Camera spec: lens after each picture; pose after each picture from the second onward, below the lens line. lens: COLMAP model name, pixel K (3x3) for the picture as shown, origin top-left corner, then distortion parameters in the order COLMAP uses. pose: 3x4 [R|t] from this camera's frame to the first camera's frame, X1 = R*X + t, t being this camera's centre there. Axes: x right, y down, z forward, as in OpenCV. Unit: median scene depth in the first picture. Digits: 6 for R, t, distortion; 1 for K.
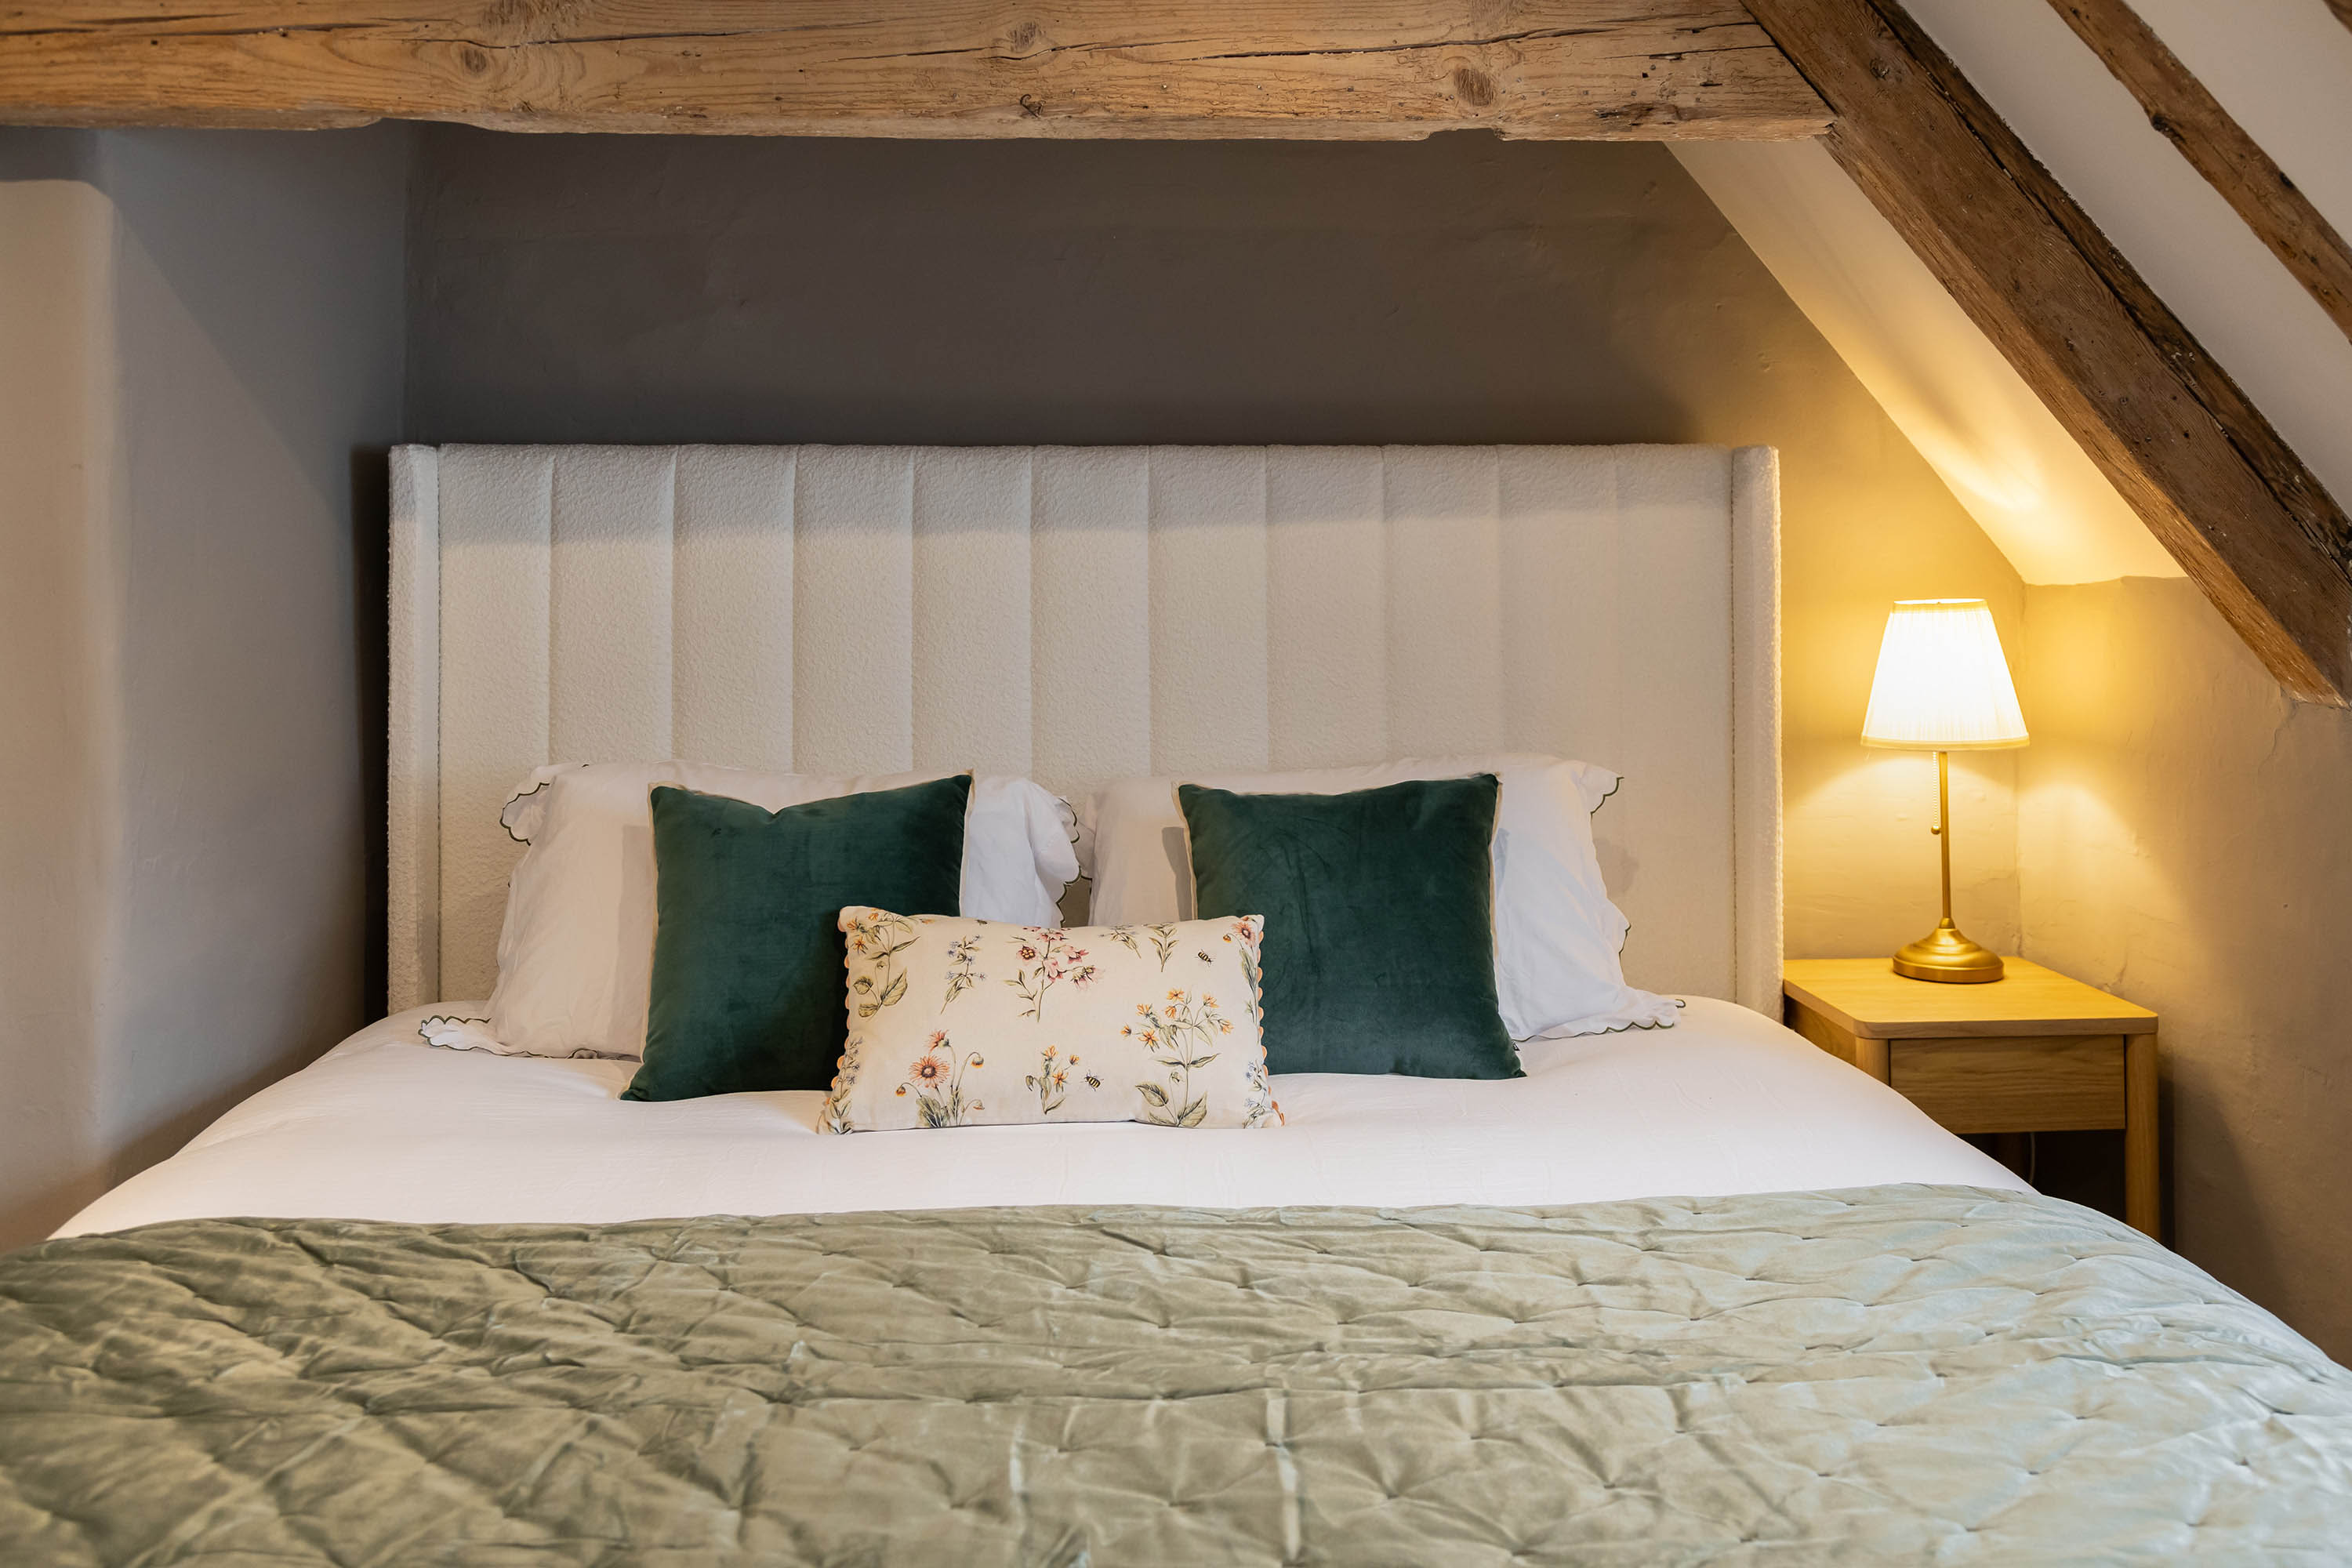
lens RADIAL K [[1928.4, 0, 1180.7], [0, 1928.4, 586.3], [0, 0, 1]] dist [0.046725, -0.054693]
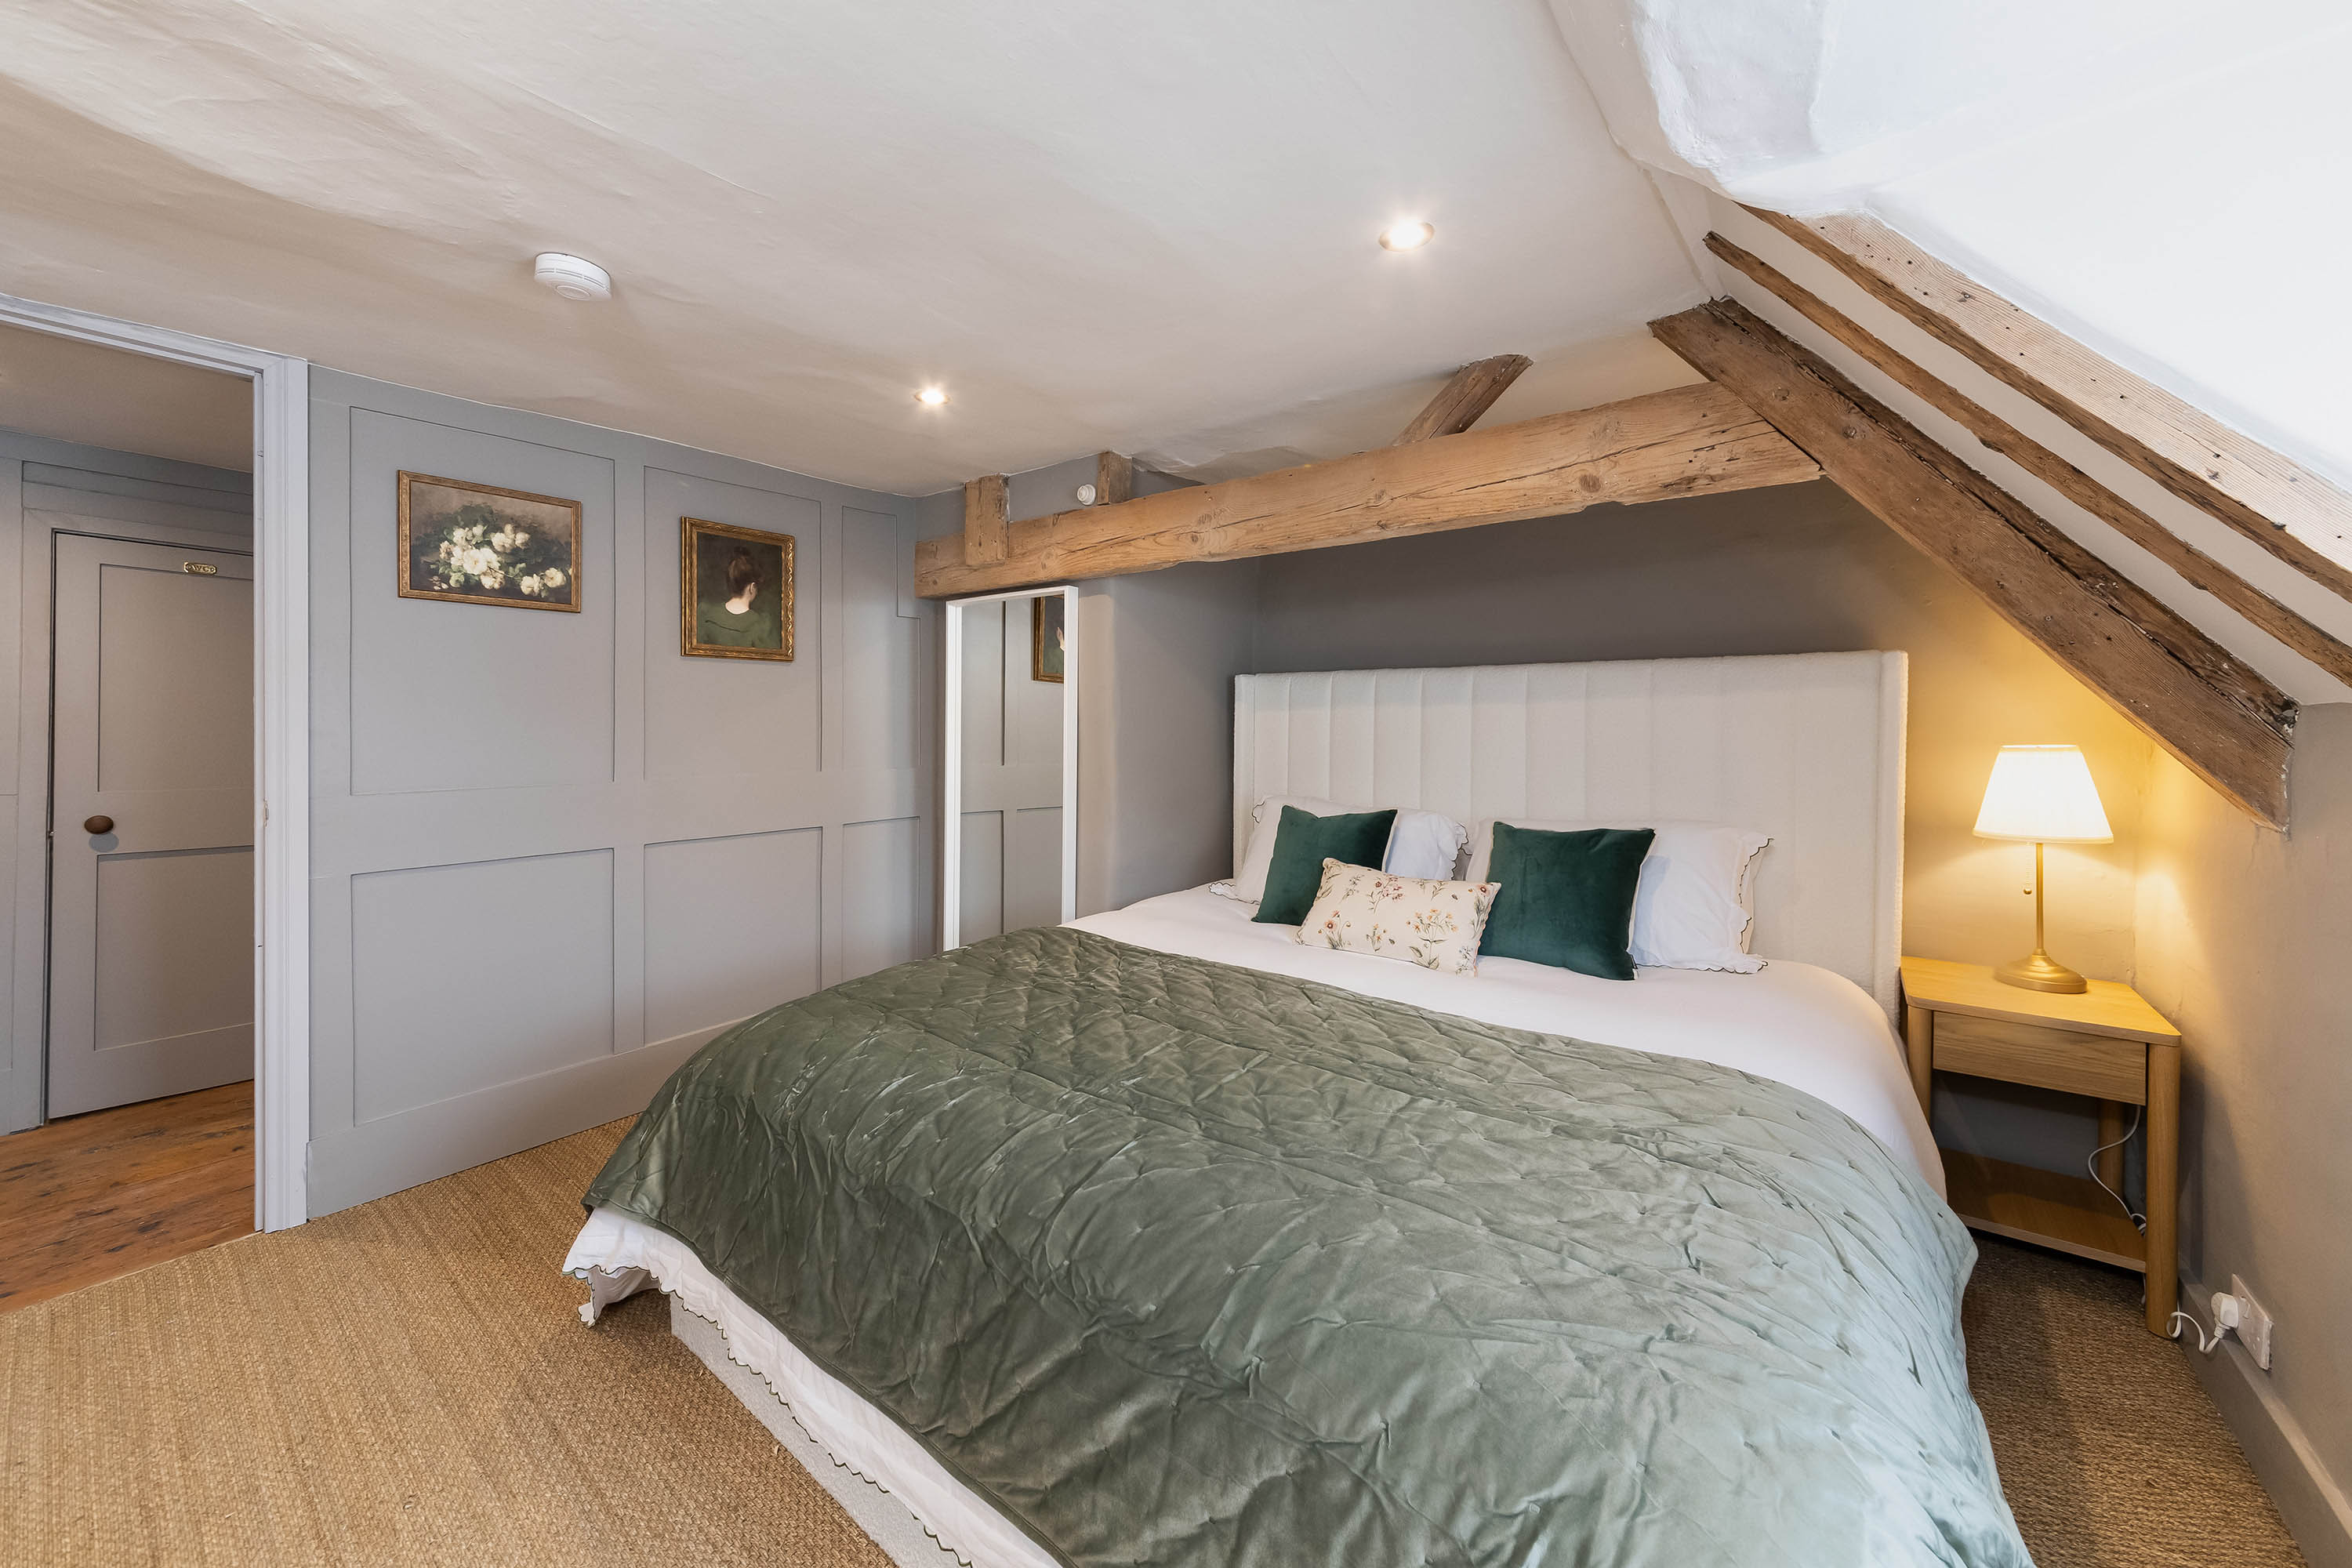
lens RADIAL K [[832.4, 0, 1181.8], [0, 832.4, 754.2], [0, 0, 1]] dist [-0.000875, -0.000124]
pose [[0.770008, 0.031627, -0.637250, 0.382189], [-0.007180, 0.999137, 0.040911, -0.010847], [0.637993, -0.026926, 0.769571, 0.061972]]
